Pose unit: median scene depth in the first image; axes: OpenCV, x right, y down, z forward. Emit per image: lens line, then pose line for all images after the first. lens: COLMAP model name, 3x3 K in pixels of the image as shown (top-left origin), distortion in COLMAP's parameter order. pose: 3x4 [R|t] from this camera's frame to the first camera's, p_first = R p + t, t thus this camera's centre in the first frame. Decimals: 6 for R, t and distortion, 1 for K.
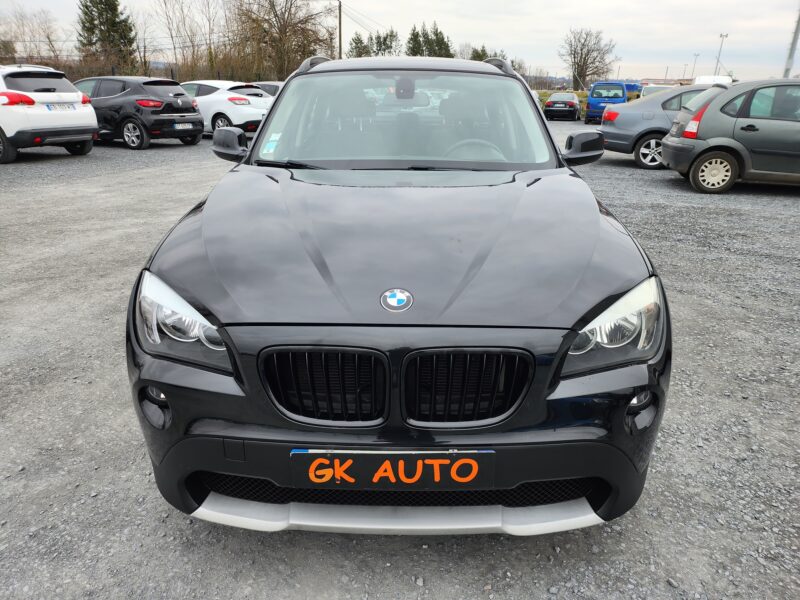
lens RADIAL K [[567.0, 0, 401.5], [0, 567.0, 291.6], [0, 0, 1]] dist [0.014418, -0.011205]
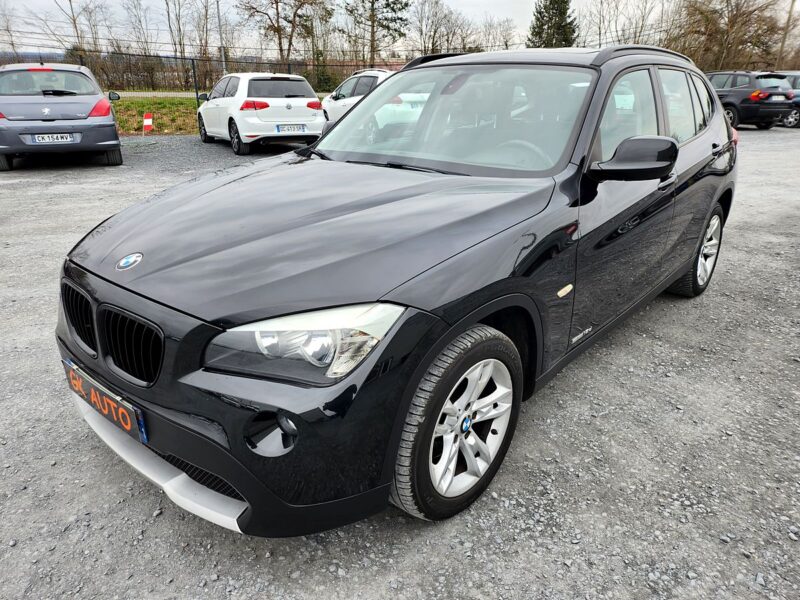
lens RADIAL K [[567.0, 0, 397.1], [0, 567.0, 304.5], [0, 0, 1]] dist [0.014418, -0.011205]
pose [[0.757592, 0.226858, -0.612037, 0.445487], [-0.214388, 0.972122, 0.094953, -0.050261], [0.616516, 0.059278, 0.785108, 0.160511]]
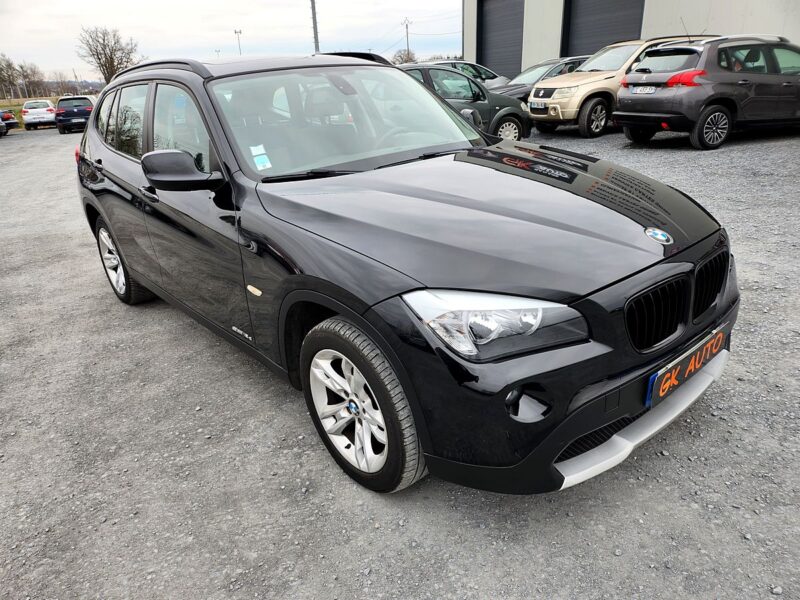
lens RADIAL K [[567.0, 0, 405.0], [0, 567.0, 306.3], [0, 0, 1]] dist [0.014418, -0.011205]
pose [[0.741258, -0.306133, 0.597344, -0.469109], [0.291666, 0.948432, 0.124128, -0.061032], [-0.604540, 0.082214, 0.792321, 0.132530]]
